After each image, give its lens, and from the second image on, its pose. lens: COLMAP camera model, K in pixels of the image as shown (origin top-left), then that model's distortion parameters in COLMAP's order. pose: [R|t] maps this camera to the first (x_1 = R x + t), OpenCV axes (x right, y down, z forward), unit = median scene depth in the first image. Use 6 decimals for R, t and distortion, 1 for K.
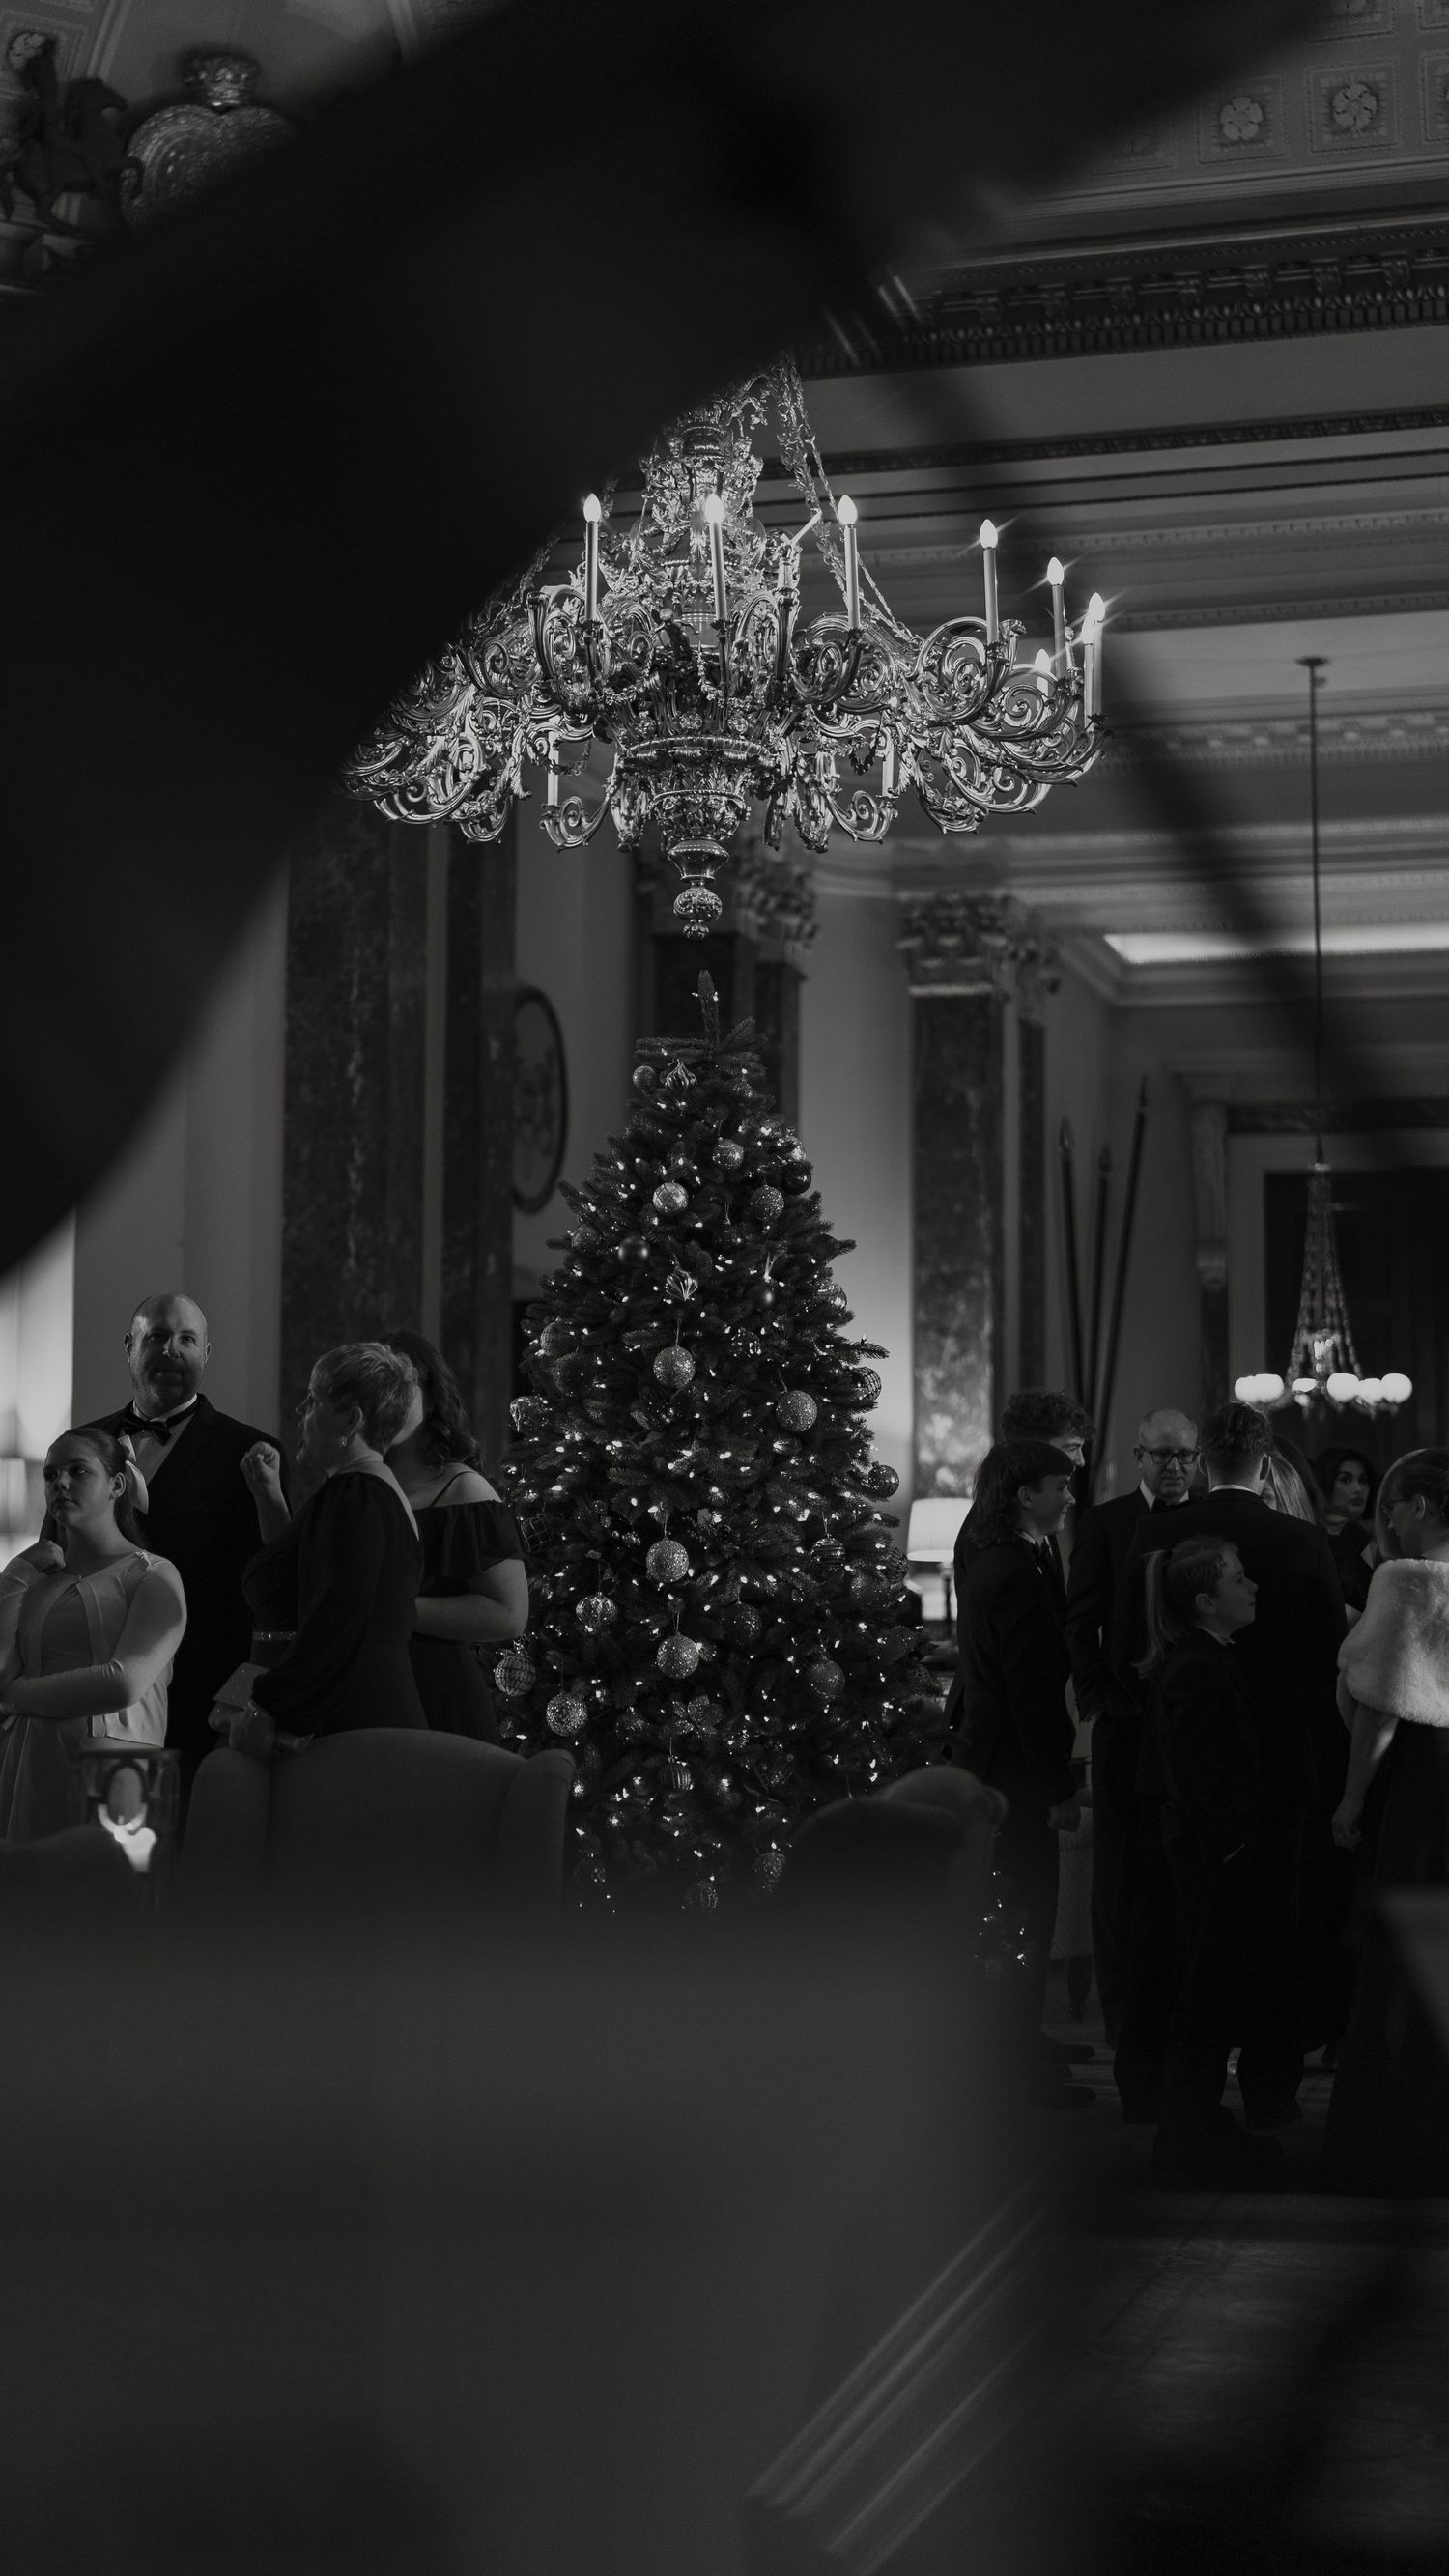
lens RADIAL K [[3691.0, 0, 724.5], [0, 3691.0, 1288.0], [0, 0, 1]] dist [-0.019176, 0.042525]
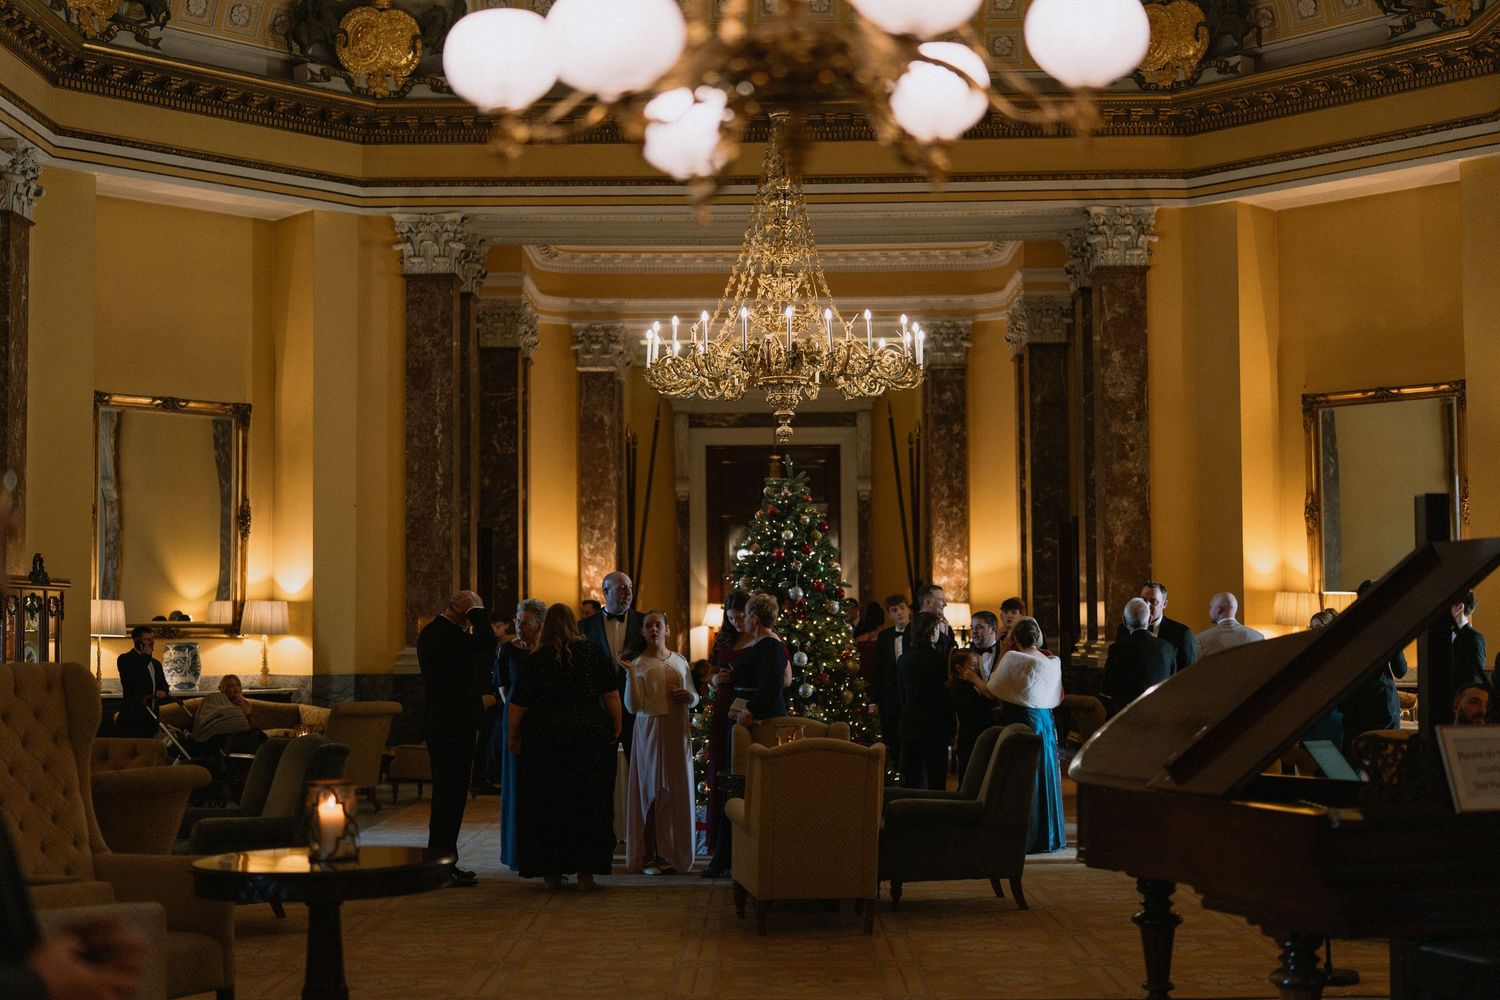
lens RADIAL K [[2173.2, 0, 750.0], [0, 2173.2, 500.0], [0, 0, 1]] dist [0.000610, -0.031920]
pose [[0.962830, 0.001544, 0.270103, -0.197807], [-0.008557, 0.999656, 0.024789, -0.036695], [-0.269972, -0.026179, 0.962512, -0.256159]]
